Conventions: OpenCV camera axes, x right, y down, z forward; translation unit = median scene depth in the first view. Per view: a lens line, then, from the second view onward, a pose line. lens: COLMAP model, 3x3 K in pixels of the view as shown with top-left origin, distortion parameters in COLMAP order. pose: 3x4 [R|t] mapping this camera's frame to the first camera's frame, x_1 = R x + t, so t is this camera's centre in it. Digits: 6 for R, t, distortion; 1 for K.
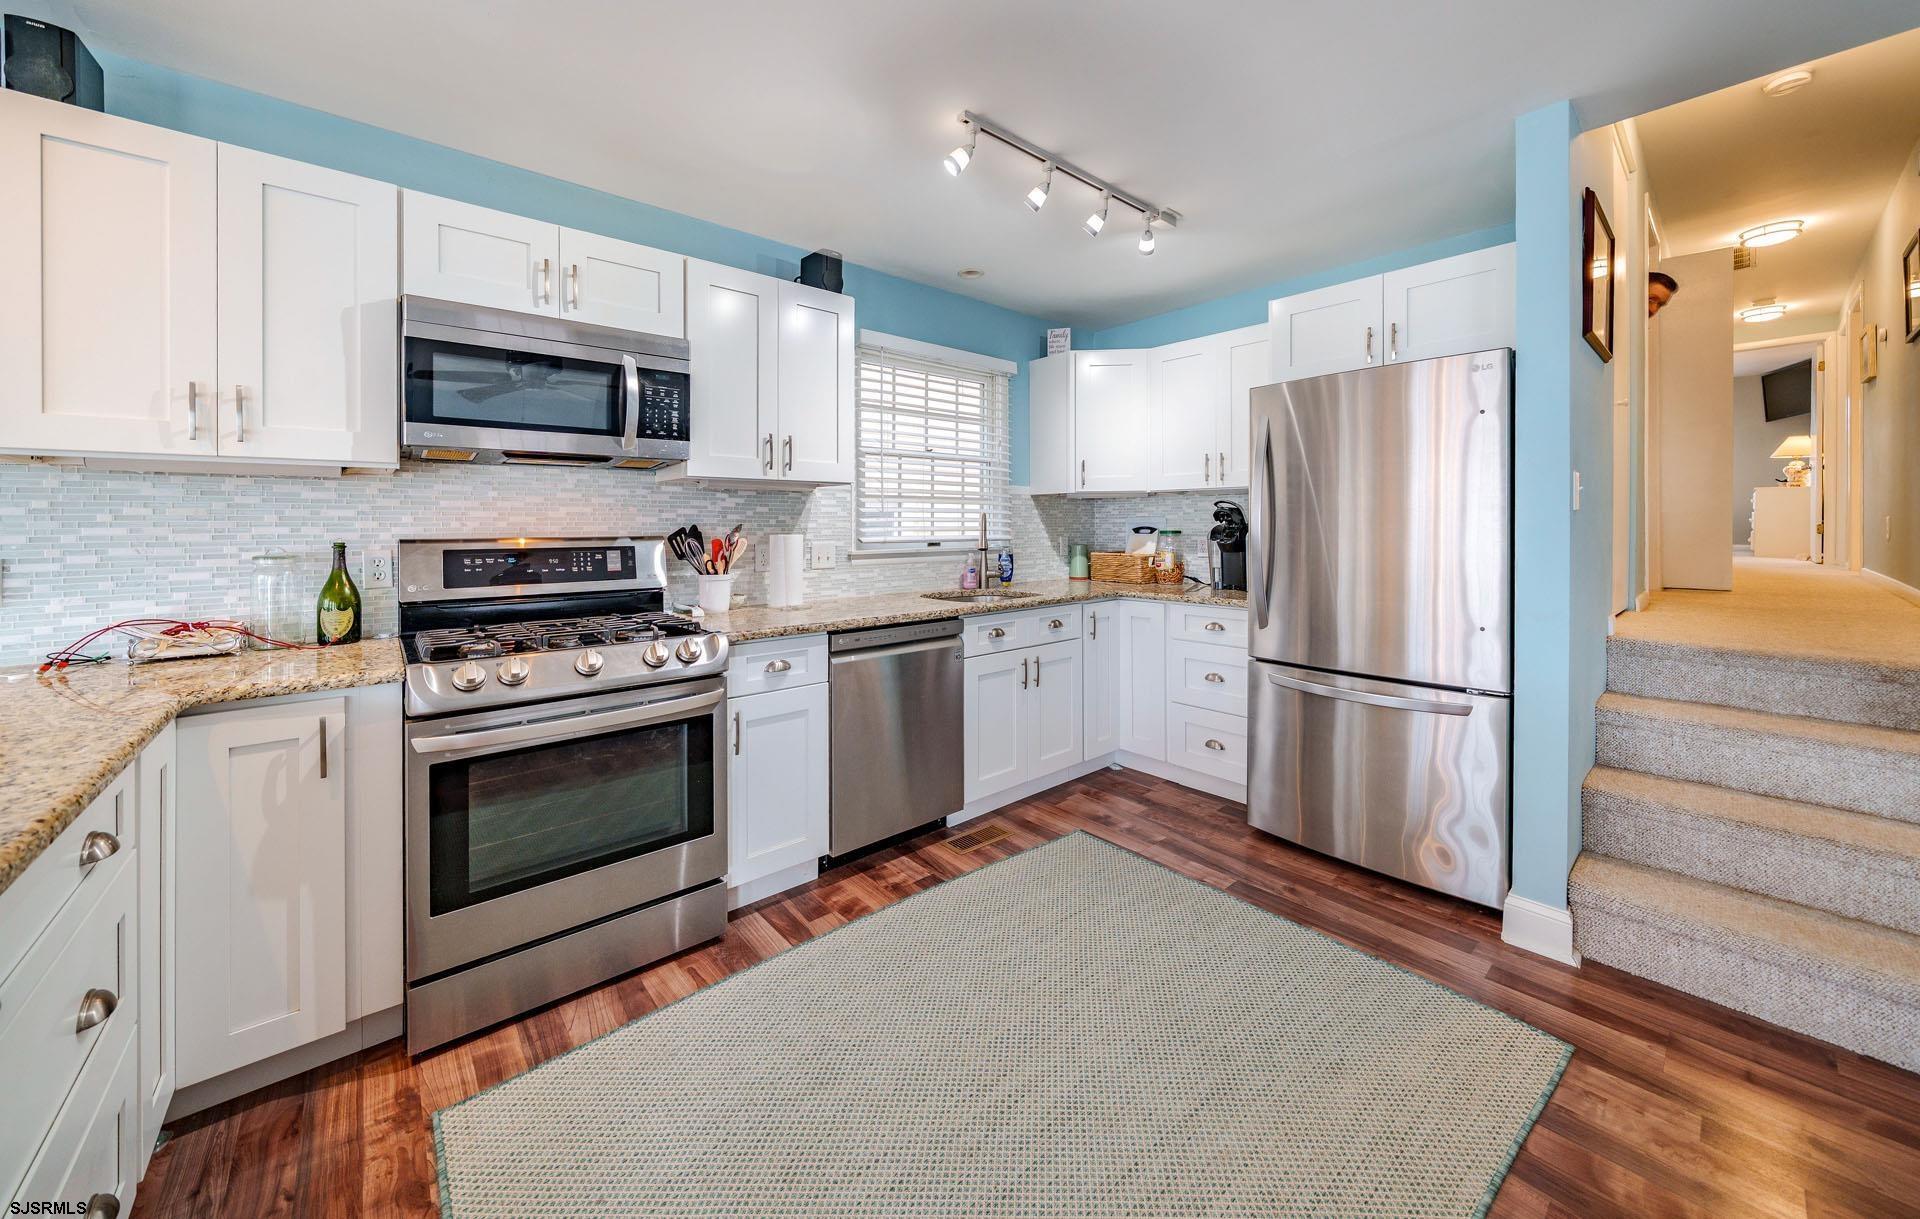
lens RADIAL K [[687.8, 0, 974.6], [0, 687.8, 527.3], [0, 0, 1]] dist [-0.002615, -0.000175]
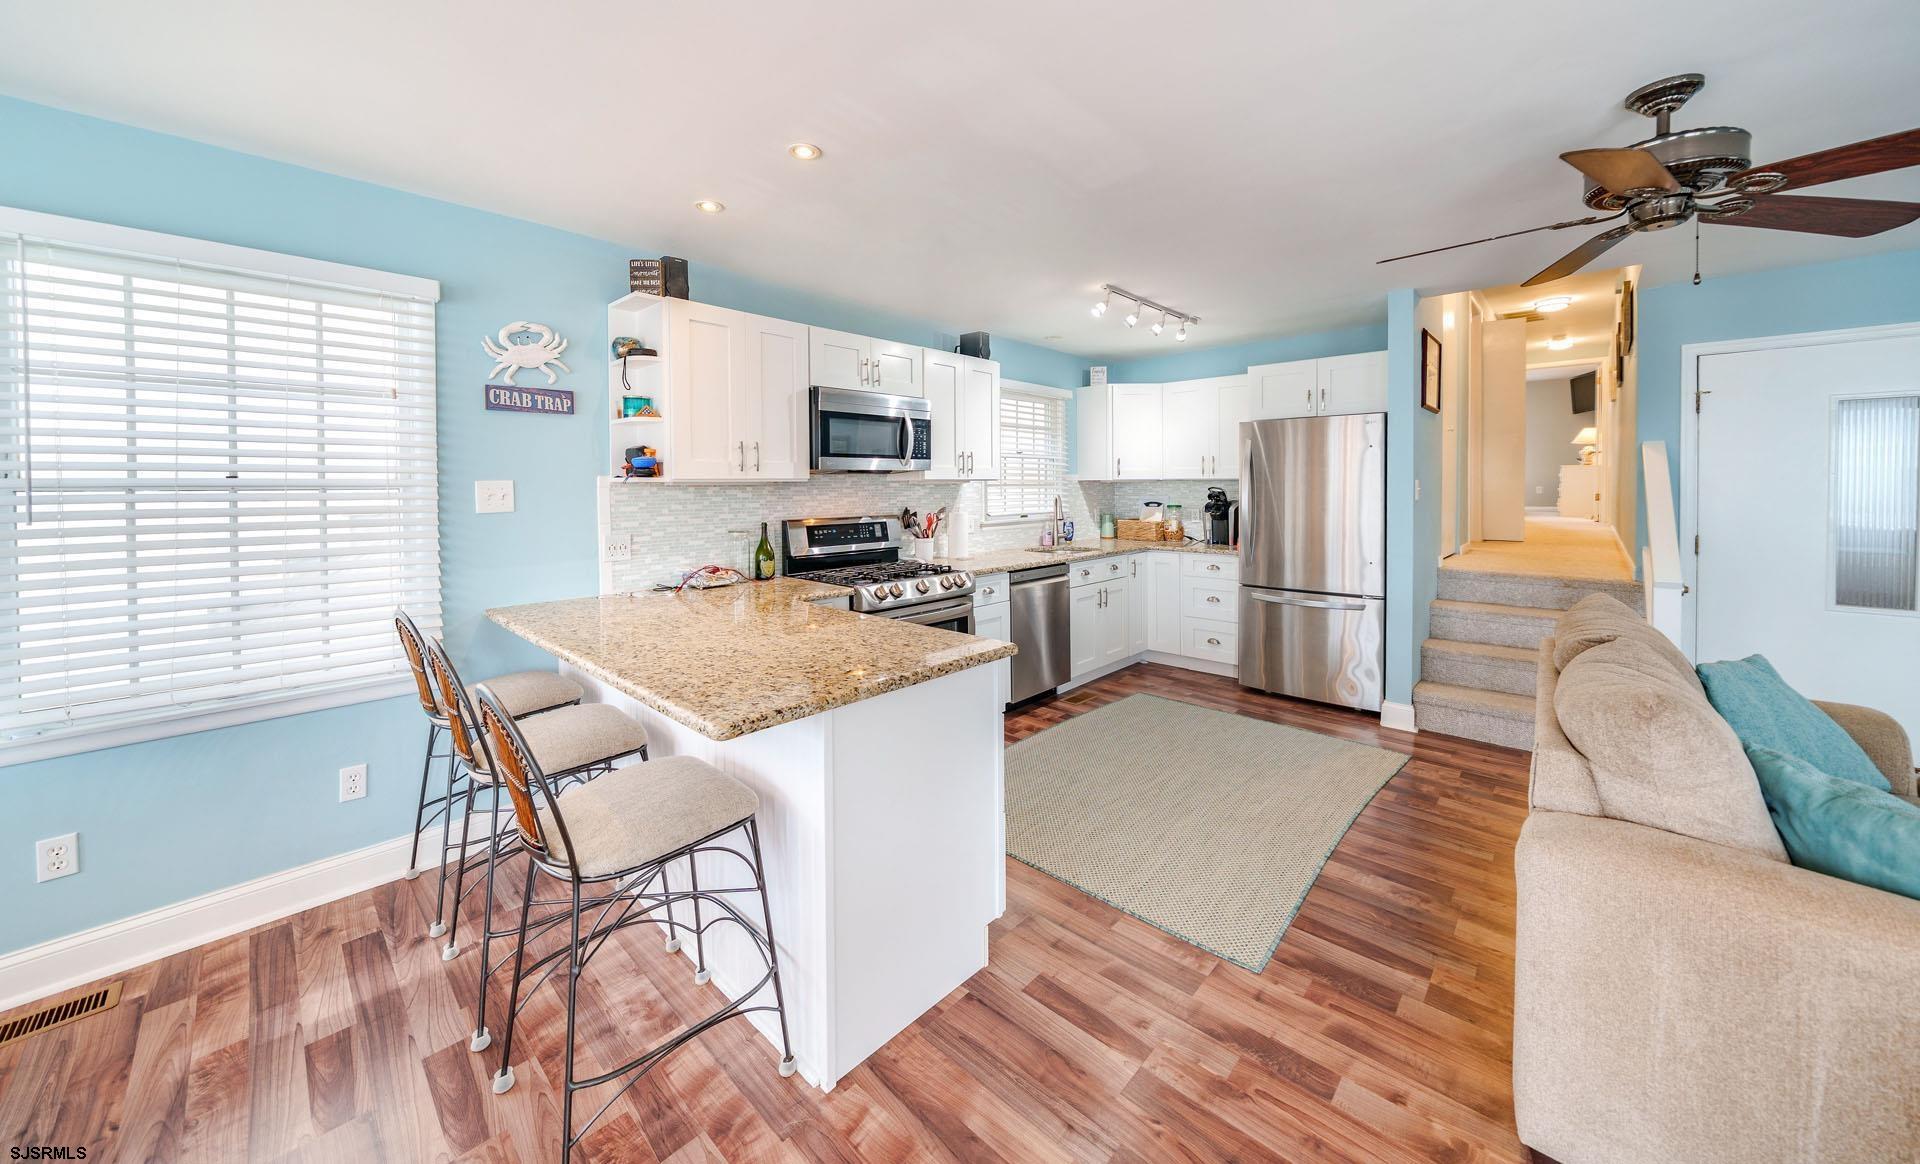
lens RADIAL K [[671.8, 0, 967.7], [0, 671.8, 493.6], [0, 0, 1]] dist [0.000810, 0.000069]
pose [[0.995398, -0.004342, 0.095724, -0.430708], [0.003571, 0.999960, 0.008218, -0.048865], [-0.095756, -0.007838, 0.995374, -0.583122]]
